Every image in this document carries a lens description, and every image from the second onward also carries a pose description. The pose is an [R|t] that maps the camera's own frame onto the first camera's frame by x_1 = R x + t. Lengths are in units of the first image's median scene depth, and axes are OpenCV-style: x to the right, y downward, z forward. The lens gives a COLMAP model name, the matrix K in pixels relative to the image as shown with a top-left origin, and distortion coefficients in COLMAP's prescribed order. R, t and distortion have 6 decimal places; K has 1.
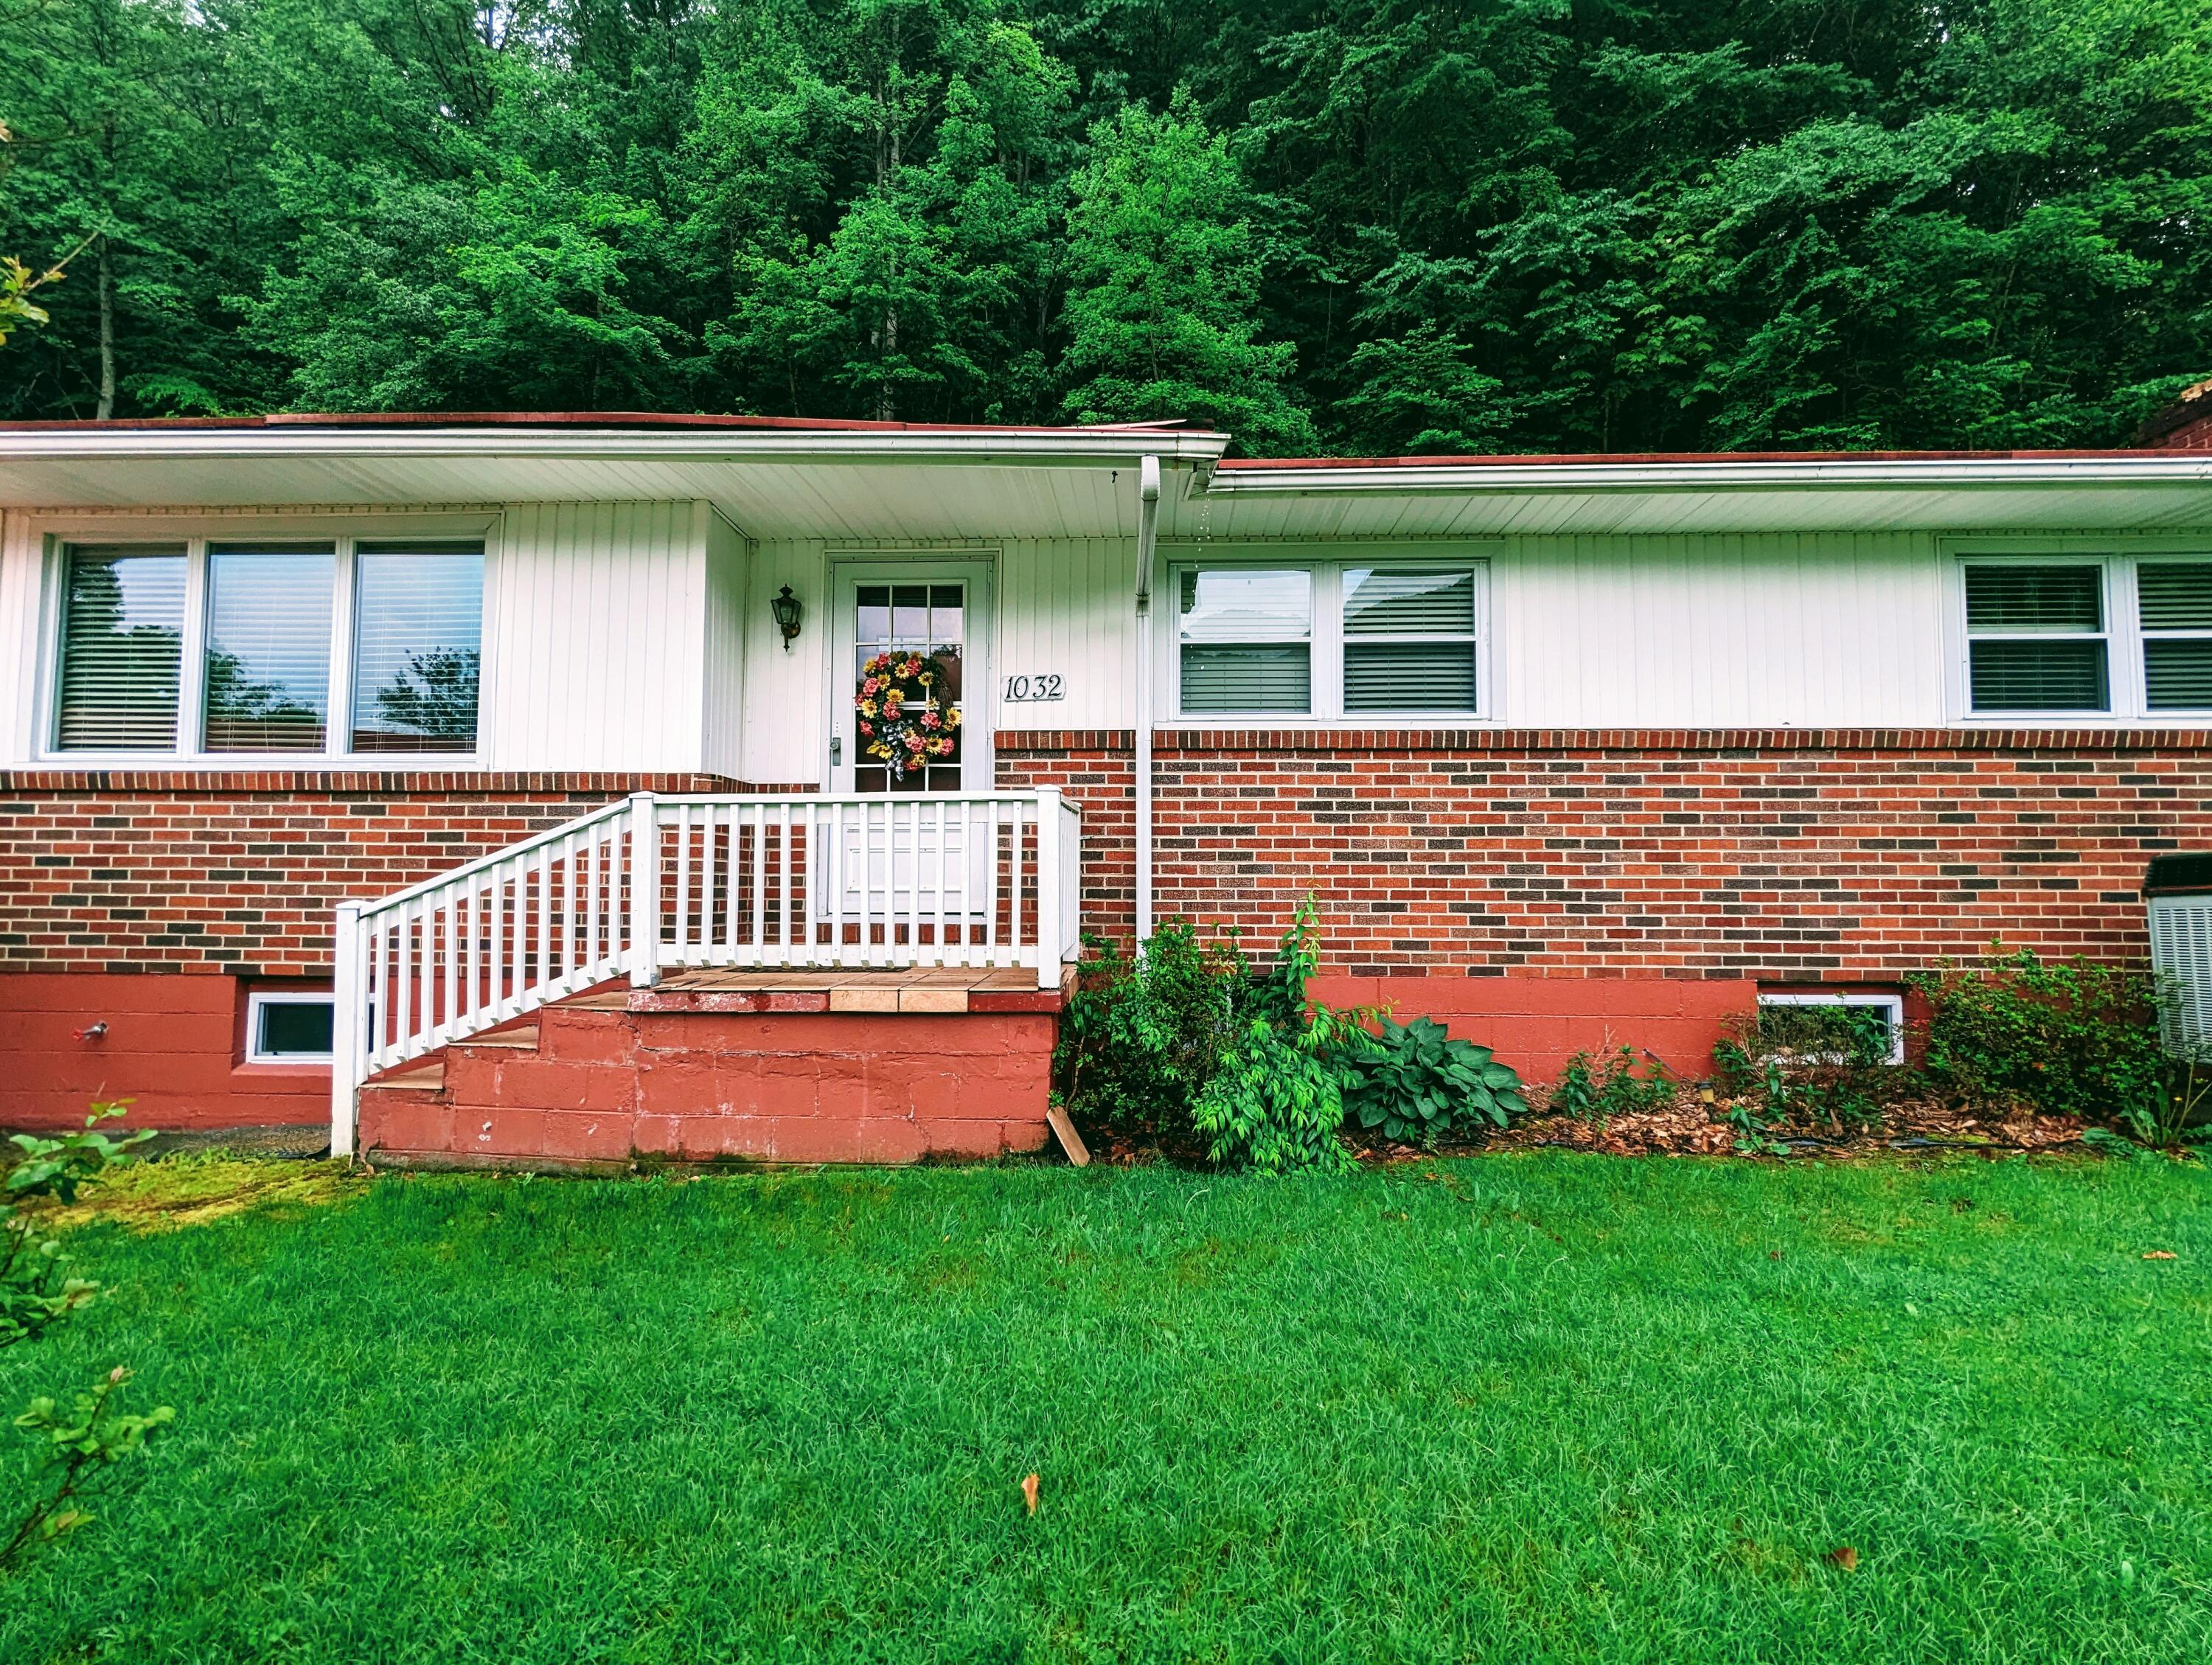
lens RADIAL K [[1063.1, 0, 1106.0], [0, 1063.1, 832.5], [0, 0, 1]] dist [-0.001008, 0.001644]
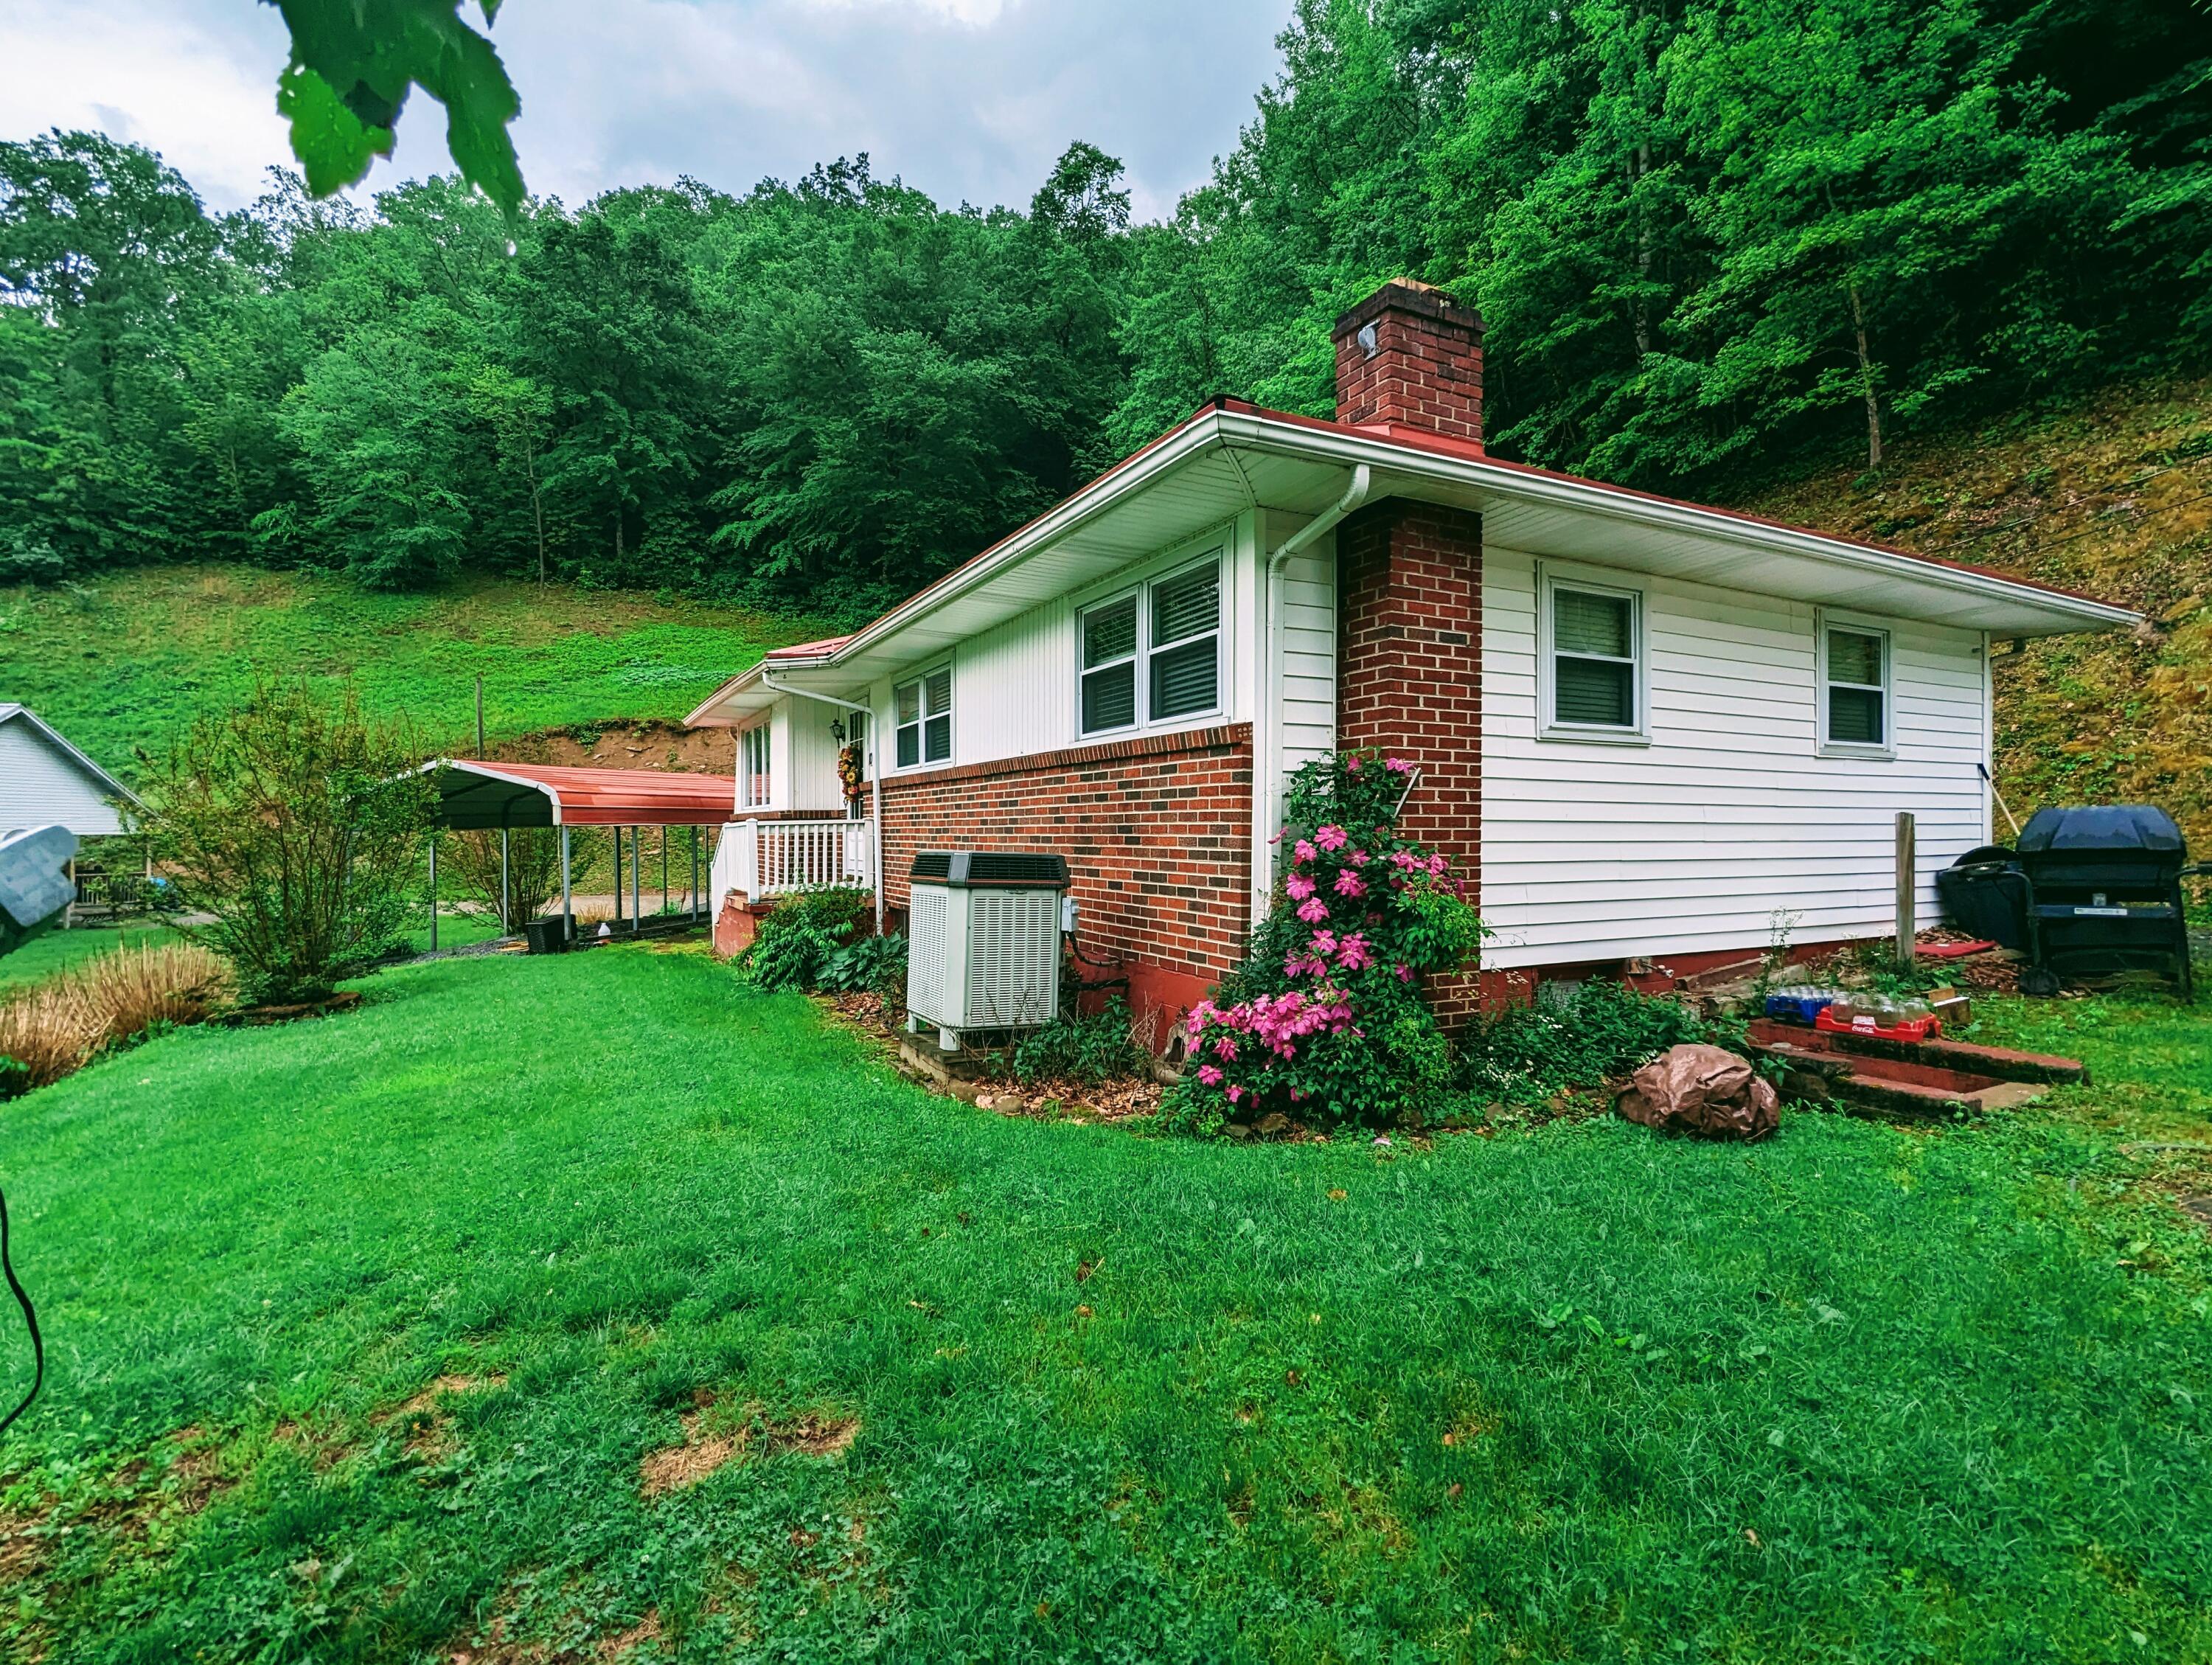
lens RADIAL K [[1063.1, 0, 1106.0], [0, 1063.1, 832.5], [0, 0, 1]] dist [-0.001008, 0.001644]
pose [[0.496533, -0.003870, -0.868009, 1.936595], [0.051738, 0.998344, 0.025145, -0.027613], [0.866475, -0.057394, 0.495911, 0.398470]]
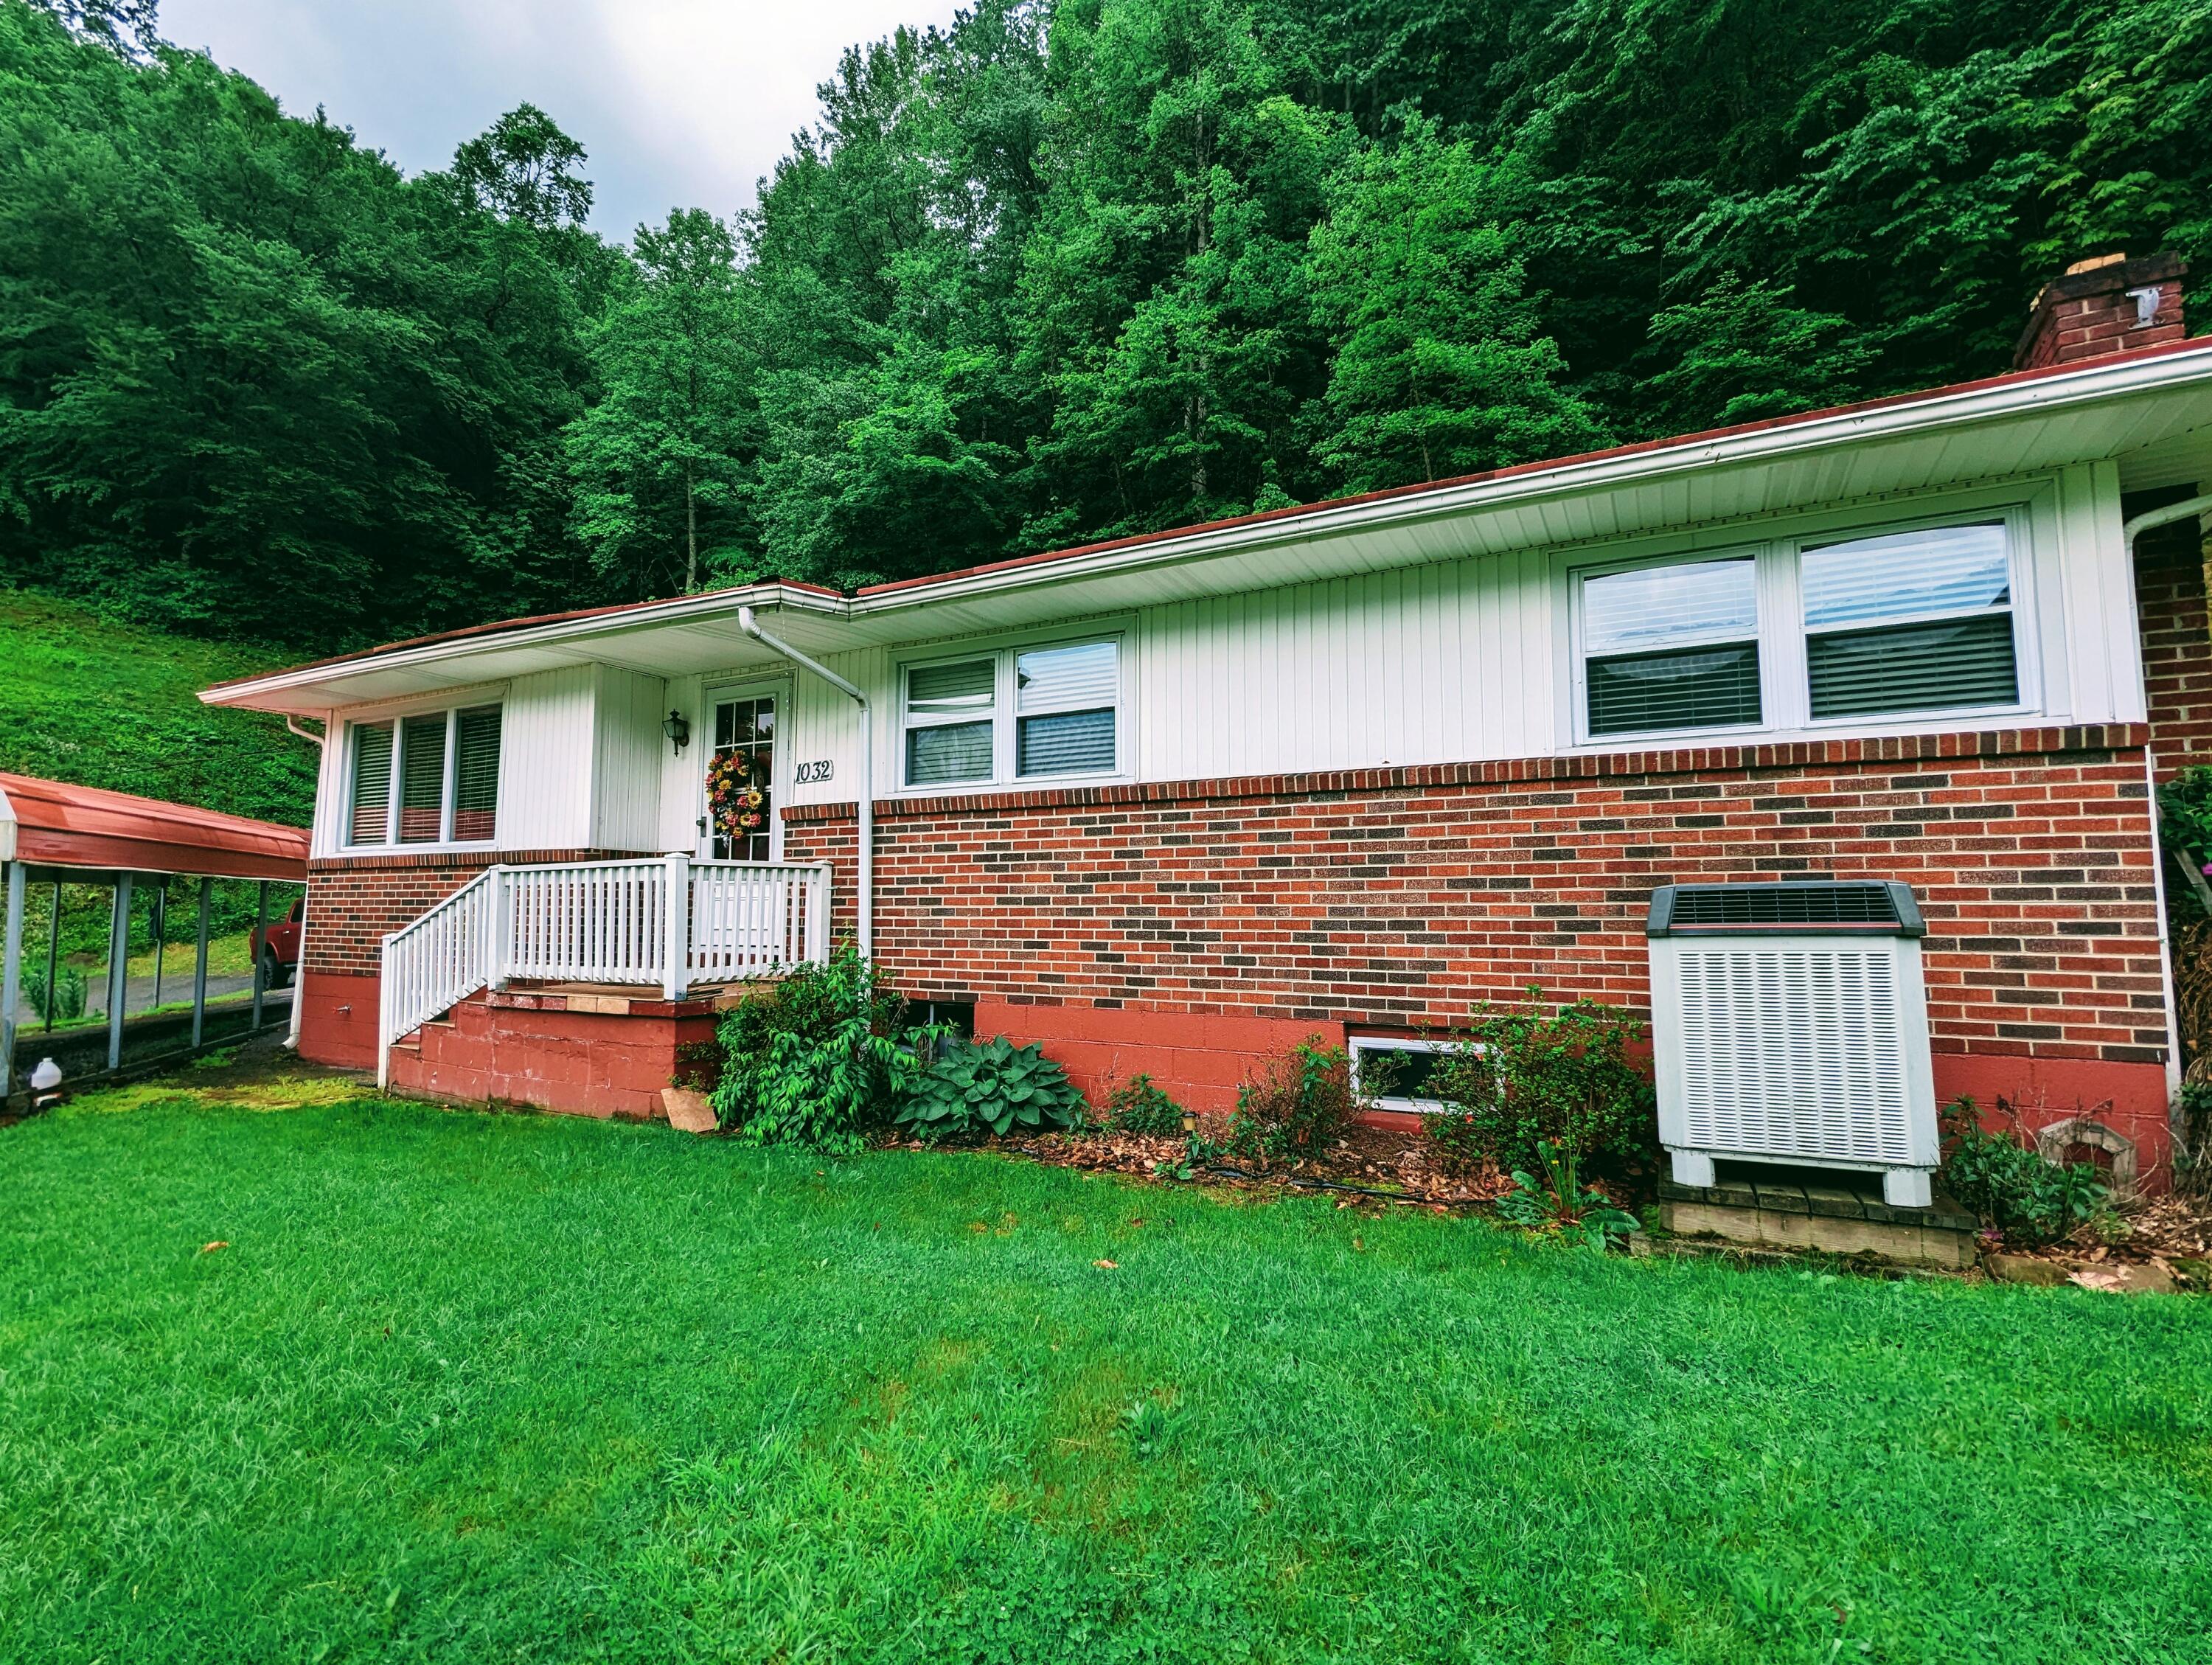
lens RADIAL K [[1062.4, 0, 1100.8], [0, 1062.4, 838.1], [0, 0, 1]] dist [-0.000776, 0.000600]
pose [[0.895850, -0.034142, -0.443043, 0.846763], [0.021936, 0.999226, -0.032648, -0.005930], [0.443815, 0.019529, 0.895905, -0.001198]]
